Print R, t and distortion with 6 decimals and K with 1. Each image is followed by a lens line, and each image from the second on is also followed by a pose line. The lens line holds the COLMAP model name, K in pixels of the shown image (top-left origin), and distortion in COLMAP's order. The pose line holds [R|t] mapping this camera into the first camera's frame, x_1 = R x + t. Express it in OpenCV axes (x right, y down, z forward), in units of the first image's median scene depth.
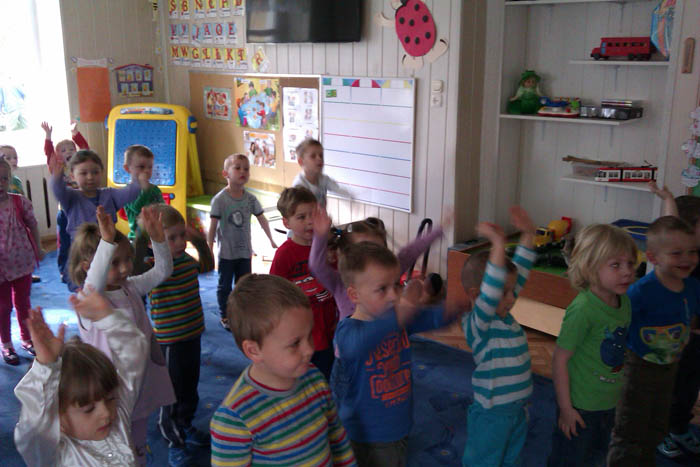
lens RADIAL K [[653.2, 0, 360.9], [0, 653.2, 233.4], [0, 0, 1]] dist [0.003192, -0.111050]
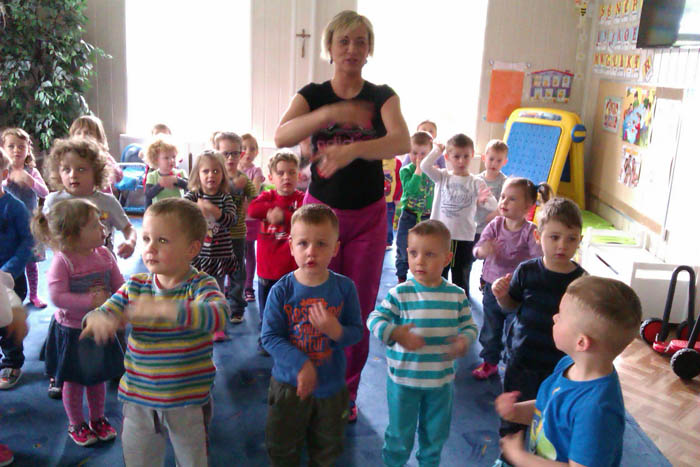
lens RADIAL K [[653.2, 0, 360.9], [0, 653.2, 233.4], [0, 0, 1]] dist [0.003192, -0.111050]
pose [[0.639687, 0.206101, -0.740488, 0.281699], [-0.228271, 0.970855, 0.073023, -0.022549], [0.733957, 0.122320, 0.668091, 0.152743]]
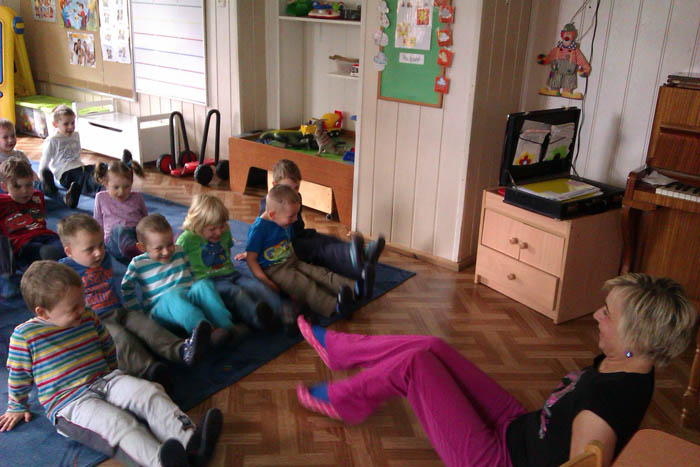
lens RADIAL K [[653.2, 0, 360.9], [0, 653.2, 233.4], [0, 0, 1]] dist [0.003192, -0.111050]
pose [[0.992134, -0.003705, 0.125123, 0.158330], [-0.009584, 0.994380, 0.105438, 0.051209], [-0.124811, -0.105807, 0.986523, -0.117874]]
